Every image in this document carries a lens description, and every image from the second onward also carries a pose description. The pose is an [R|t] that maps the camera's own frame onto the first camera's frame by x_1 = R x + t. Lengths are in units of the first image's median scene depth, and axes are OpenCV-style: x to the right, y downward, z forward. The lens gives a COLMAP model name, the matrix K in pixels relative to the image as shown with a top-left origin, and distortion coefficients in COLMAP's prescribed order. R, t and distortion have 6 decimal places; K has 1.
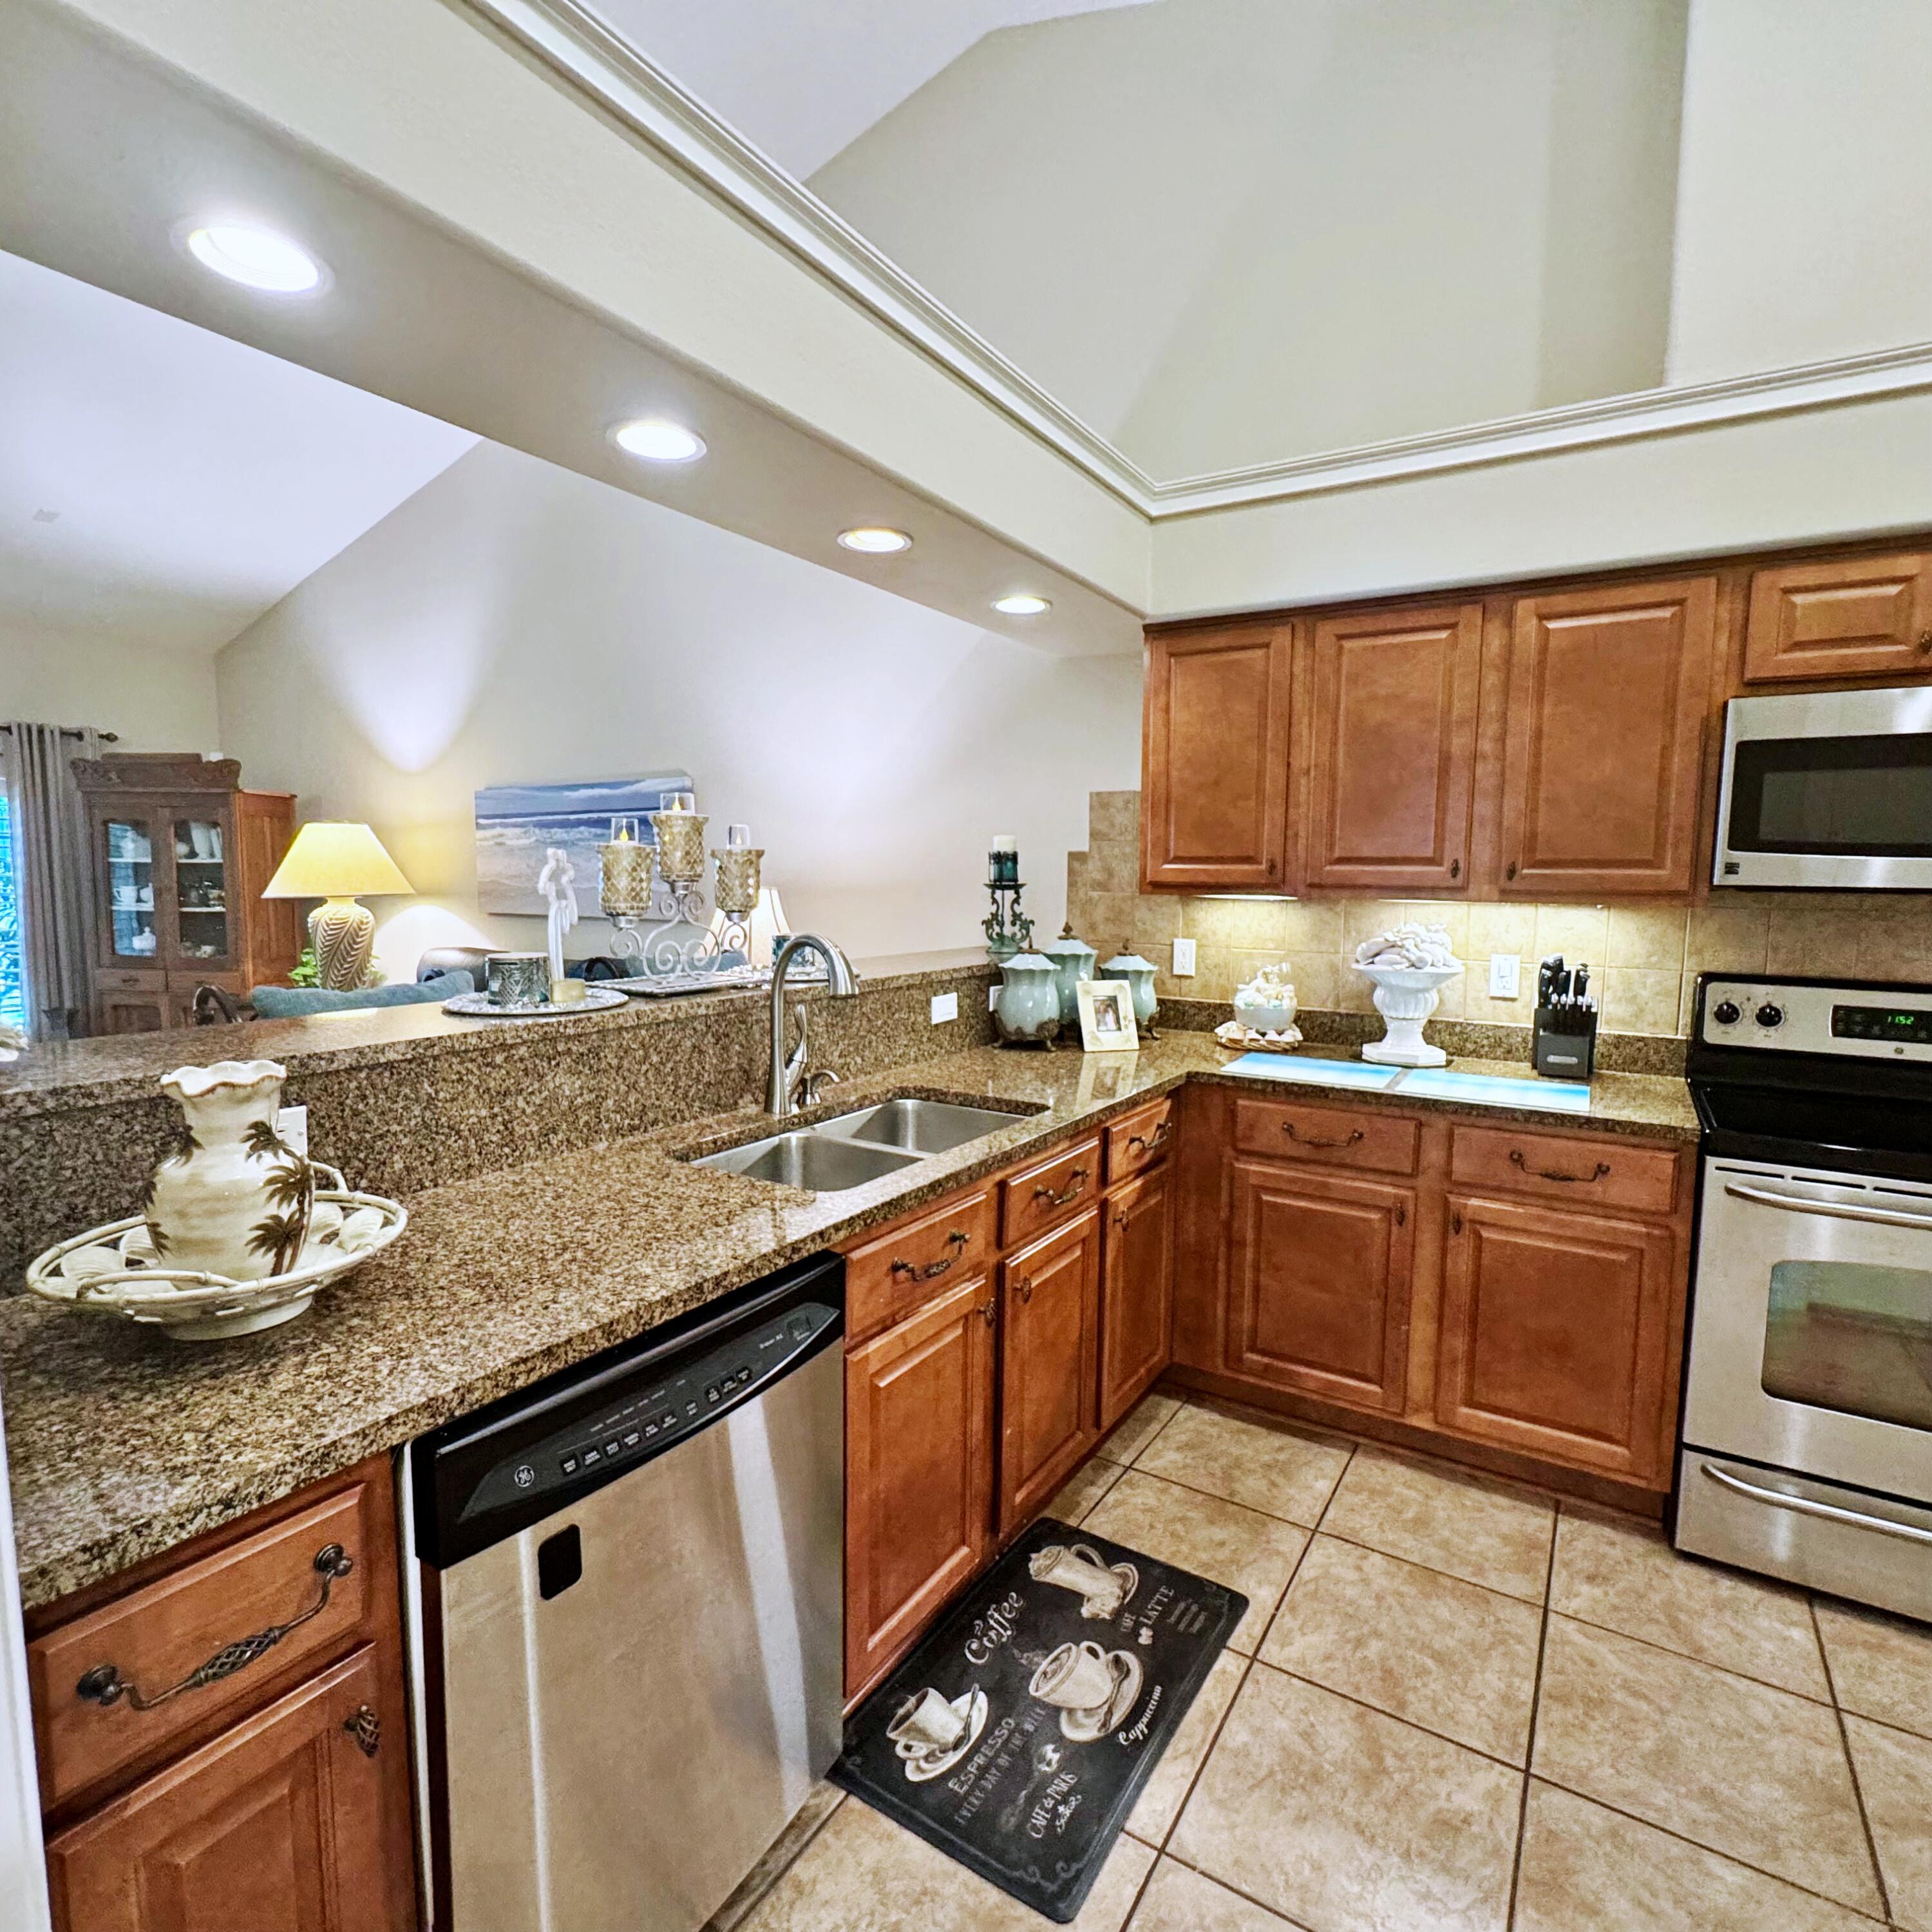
lens RADIAL K [[1034.4, 0, 969.2], [0, 1034.4, 968.3], [0, 0, 1]] dist [-0.004159, 0.000551]
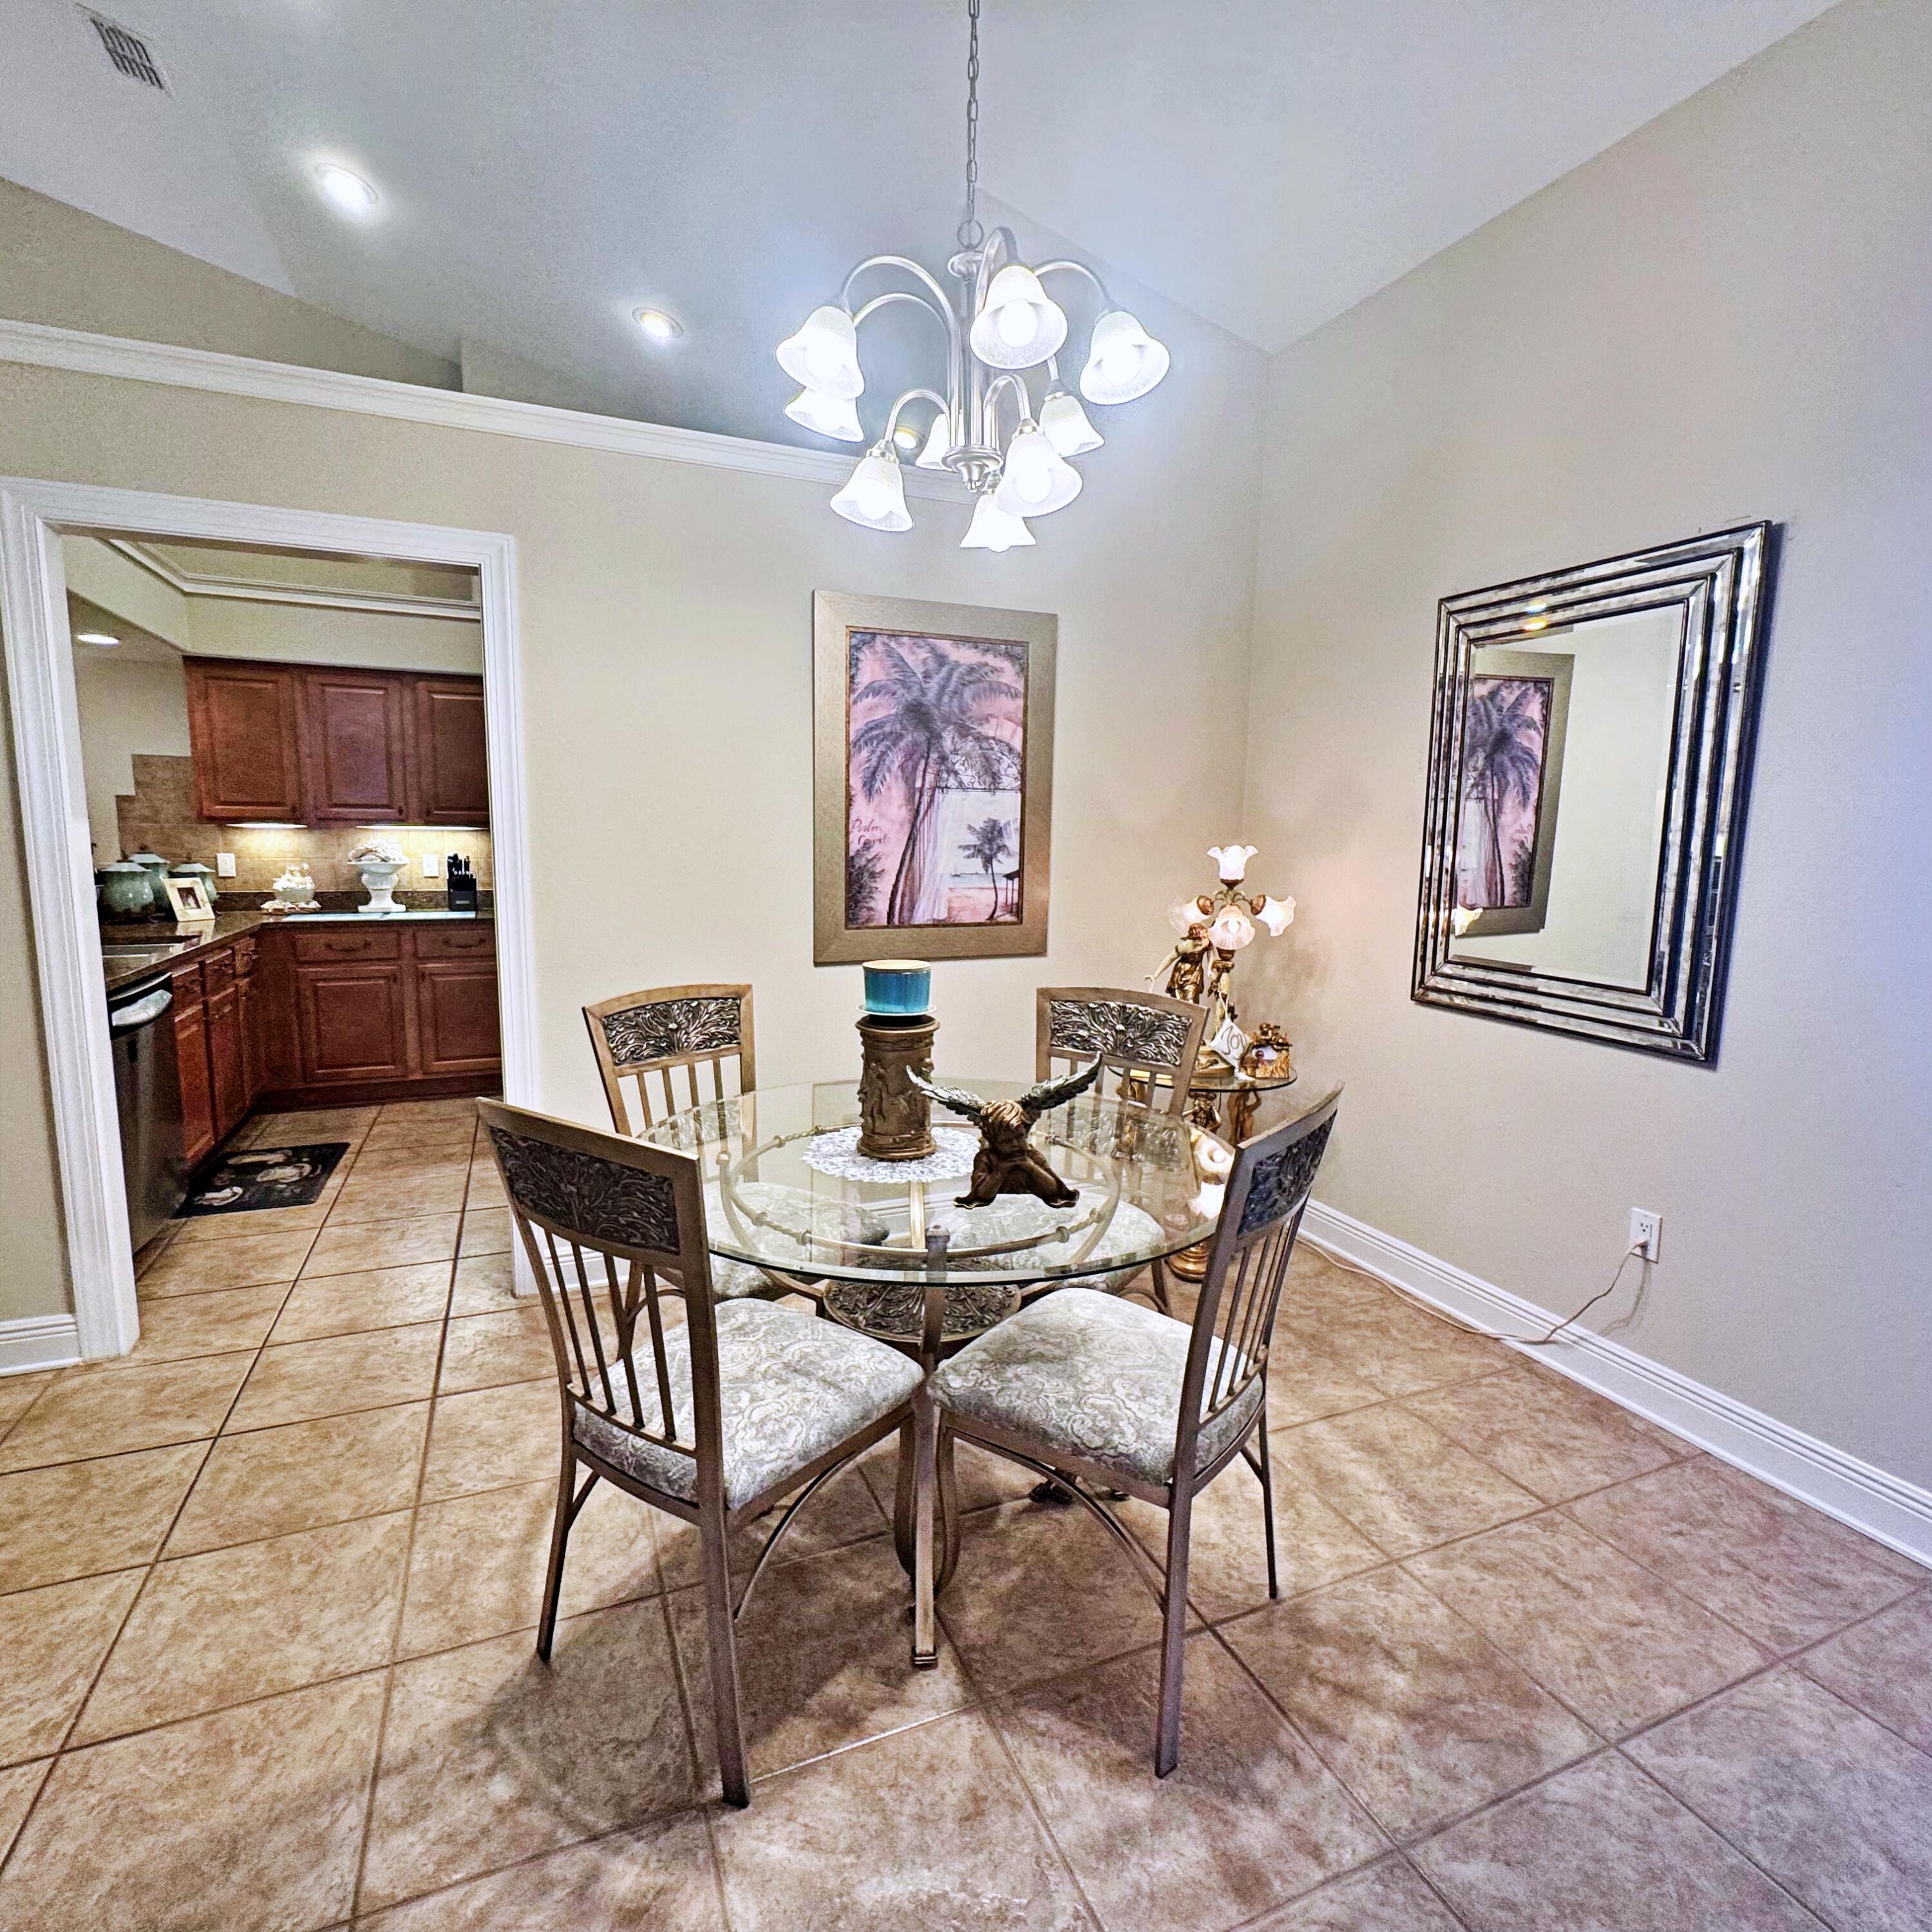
lens RADIAL K [[1034.4, 0, 969.2], [0, 1034.4, 968.3], [0, 0, 1]] dist [-0.004159, 0.000551]
pose [[0.566553, -0.112414, 0.816321, -0.596782], [0.067218, 0.993654, 0.090183, 0.105375], [-0.821279, 0.003778, 0.570514, -1.088402]]
